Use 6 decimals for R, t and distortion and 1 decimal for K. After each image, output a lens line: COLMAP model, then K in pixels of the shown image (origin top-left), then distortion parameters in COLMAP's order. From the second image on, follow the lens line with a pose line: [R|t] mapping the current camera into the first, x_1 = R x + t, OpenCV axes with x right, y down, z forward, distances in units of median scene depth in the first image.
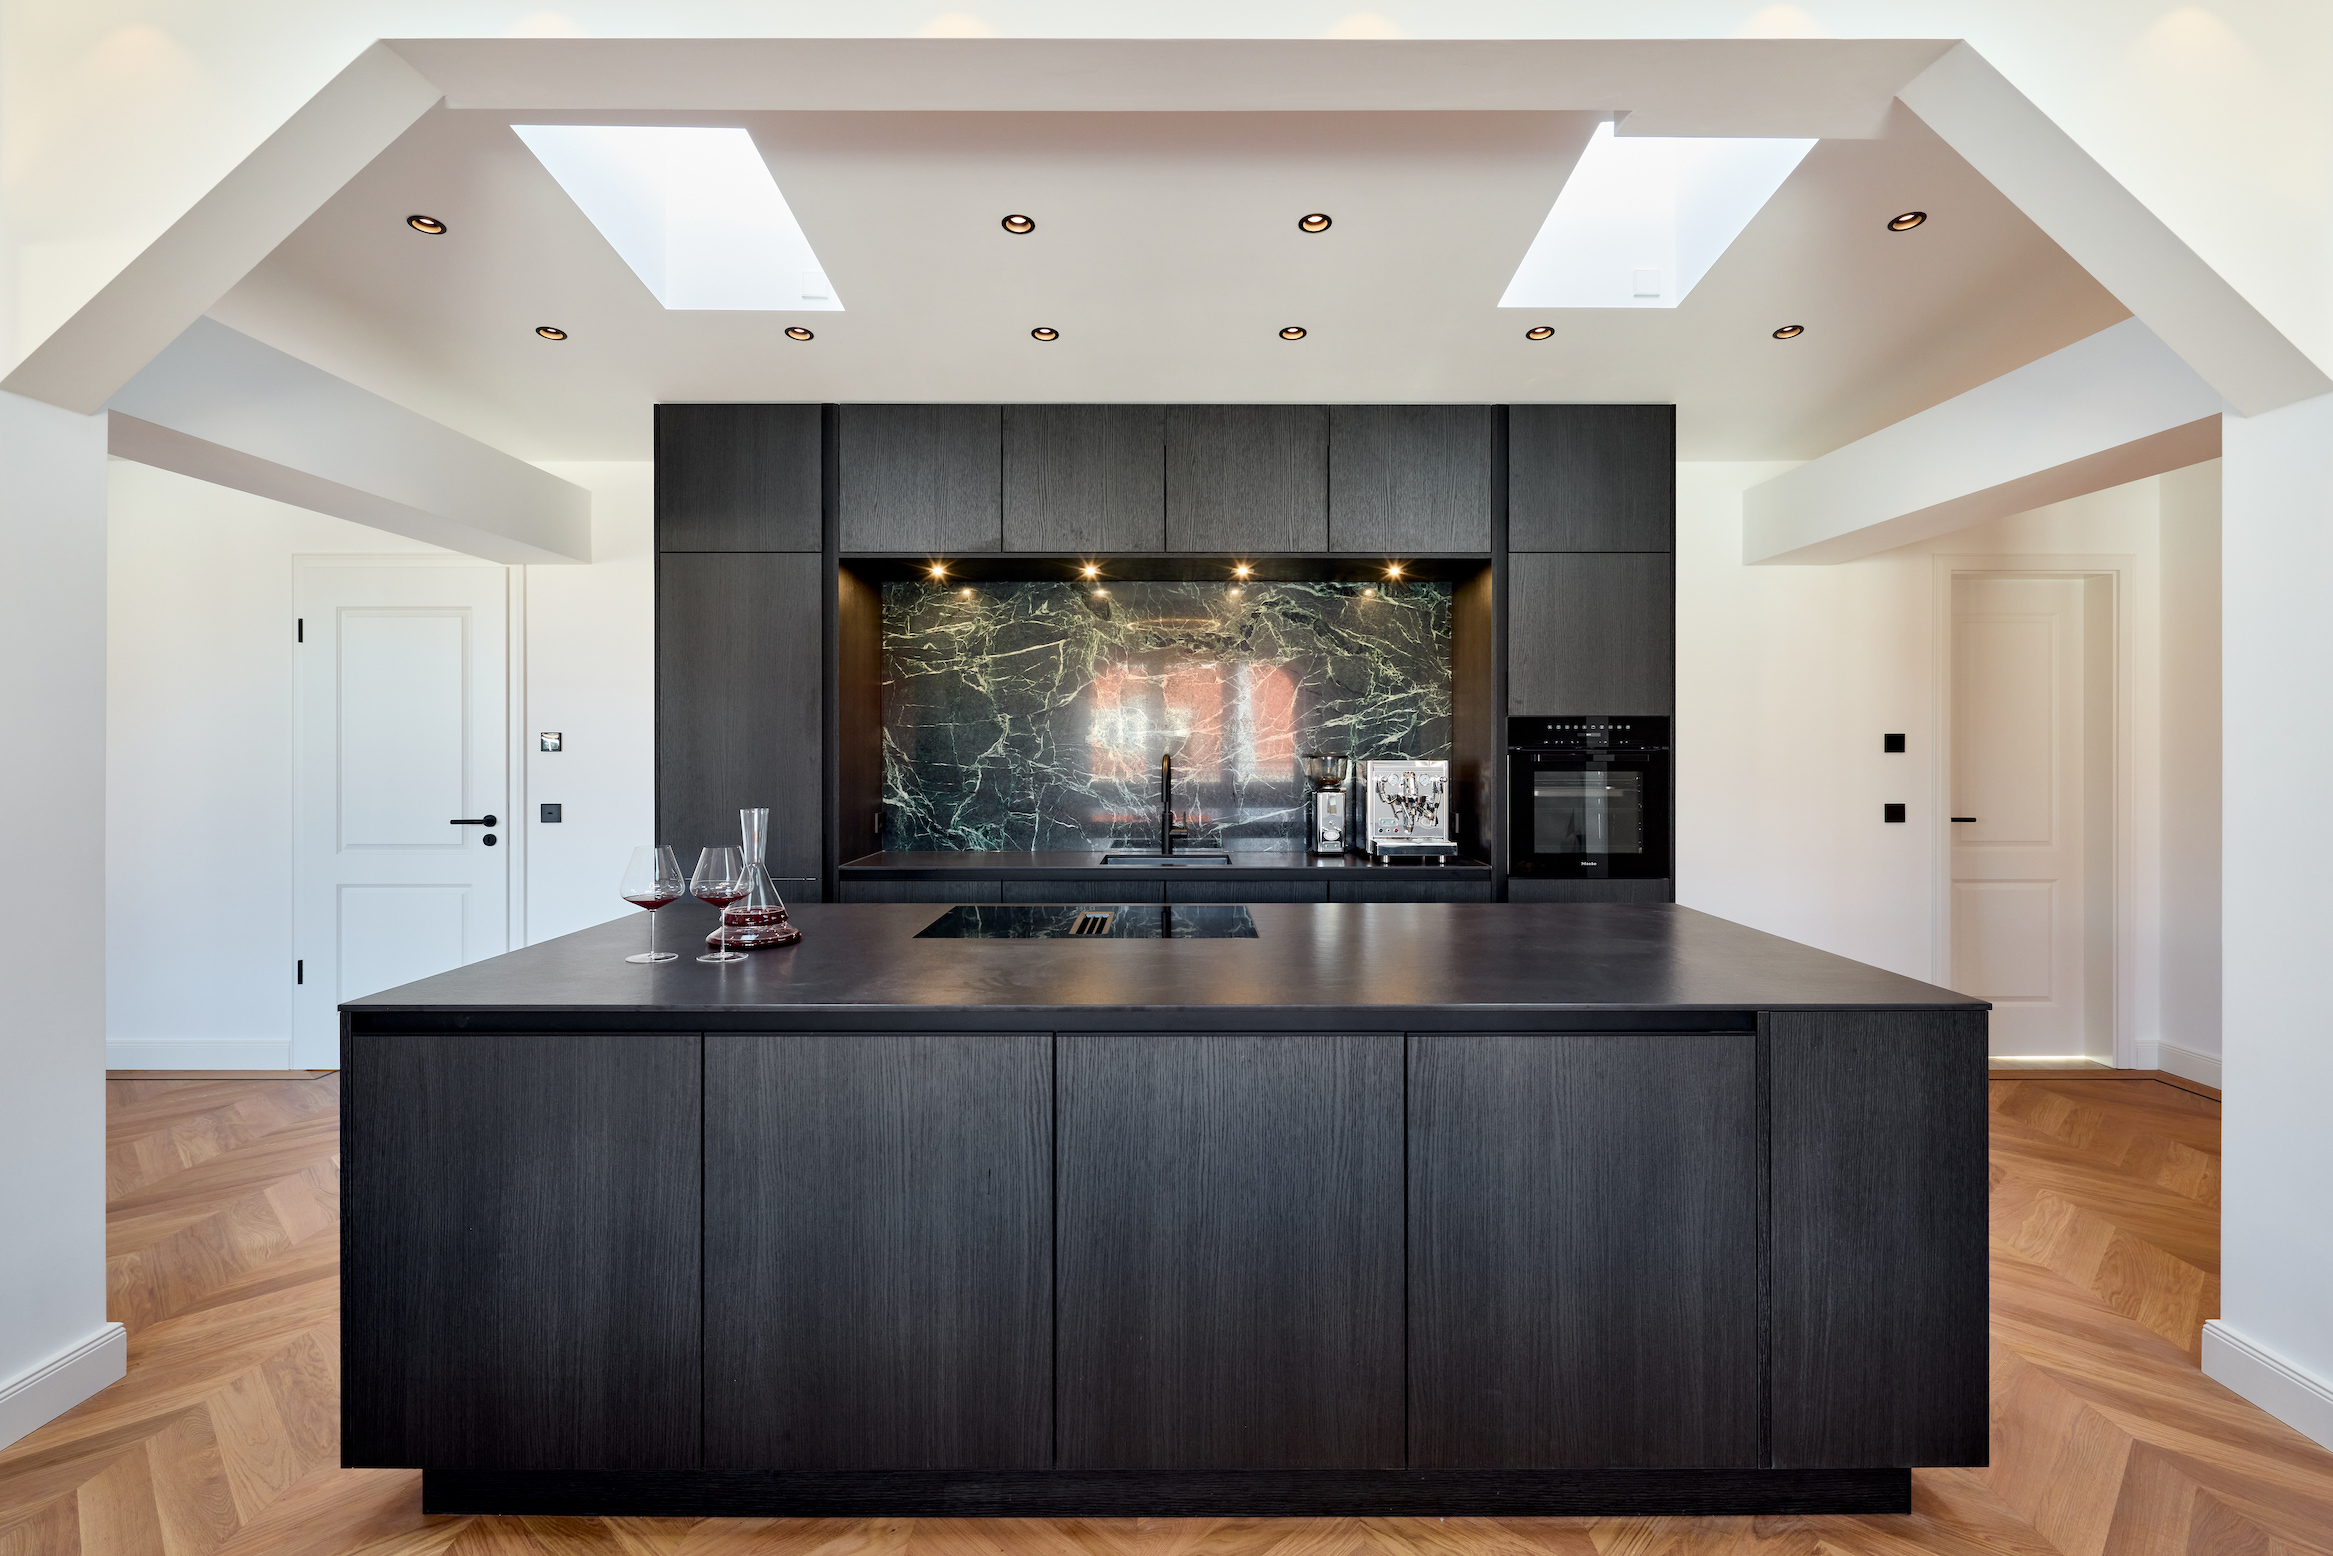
lens RADIAL K [[1125.3, 0, 1179.4], [0, 1125.3, 742.3], [0, 0, 1]] dist [-0.015143, -0.000276]
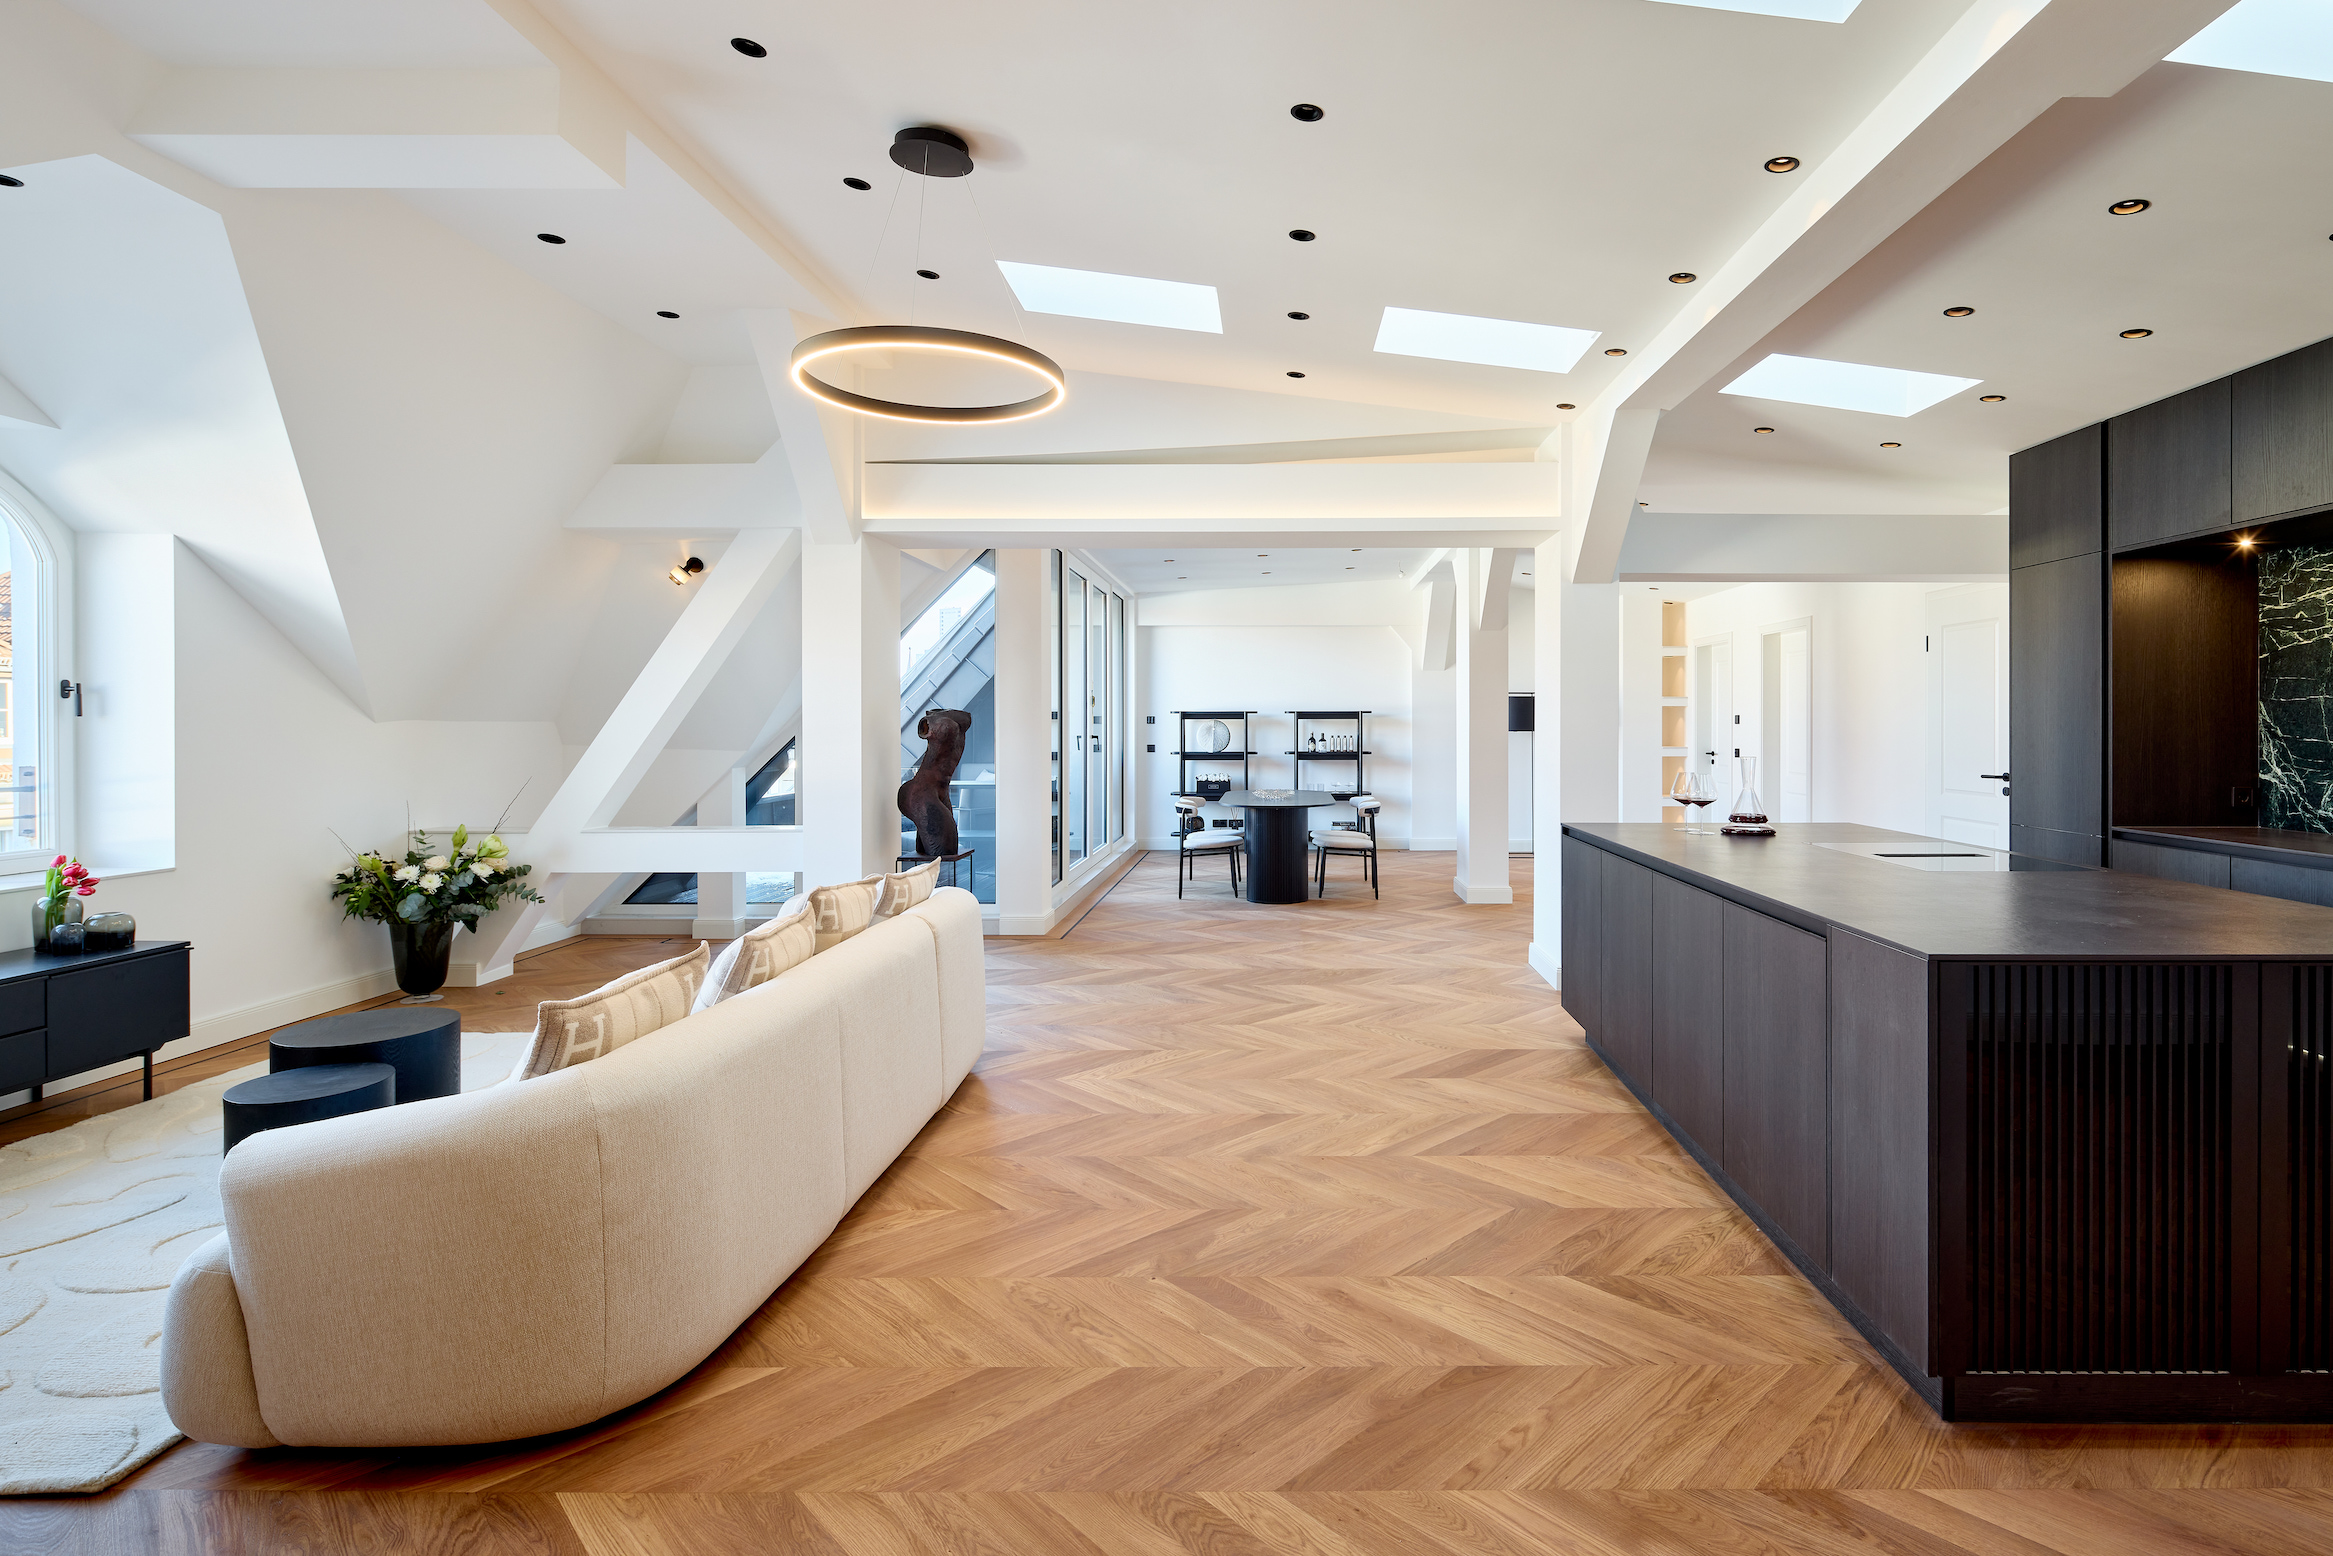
lens RADIAL K [[1125.3, 0, 1227.4], [0, 1125.3, 723.7], [0, 0, 1]] dist [-0.015143, -0.000276]
pose [[-0.034000, 0.009982, -0.999372, 0.741139], [0.015413, 0.999836, 0.009462, -0.016729], [0.999303, -0.015081, -0.034148, 0.129352]]
